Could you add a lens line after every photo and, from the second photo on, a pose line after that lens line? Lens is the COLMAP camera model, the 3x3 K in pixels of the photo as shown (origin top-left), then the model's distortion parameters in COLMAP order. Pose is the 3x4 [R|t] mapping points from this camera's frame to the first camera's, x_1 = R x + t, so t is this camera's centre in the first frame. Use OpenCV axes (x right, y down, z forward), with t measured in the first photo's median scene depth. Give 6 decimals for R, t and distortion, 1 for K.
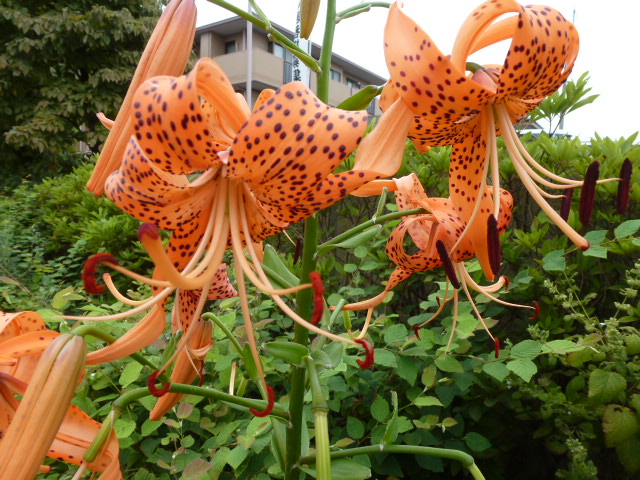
lens RADIAL K [[454.8, 0, 320.0], [0, 454.8, 240.0], [0, 0, 1]] dist [-0.044878, 0.002160]
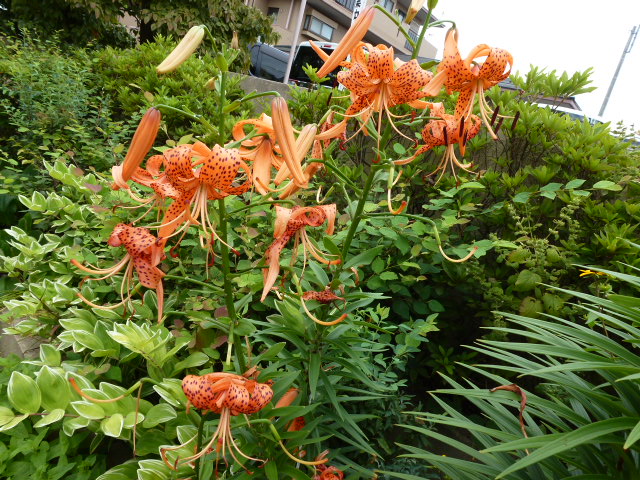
lens RADIAL K [[454.8, 0, 320.0], [0, 454.8, 240.0], [0, 0, 1]] dist [-0.044878, 0.002160]
pose [[0.973305, 0.229291, 0.010094, -0.093228], [-0.228074, 0.961348, 0.154248, 0.115855], [0.025664, -0.152433, 0.987981, -0.502487]]
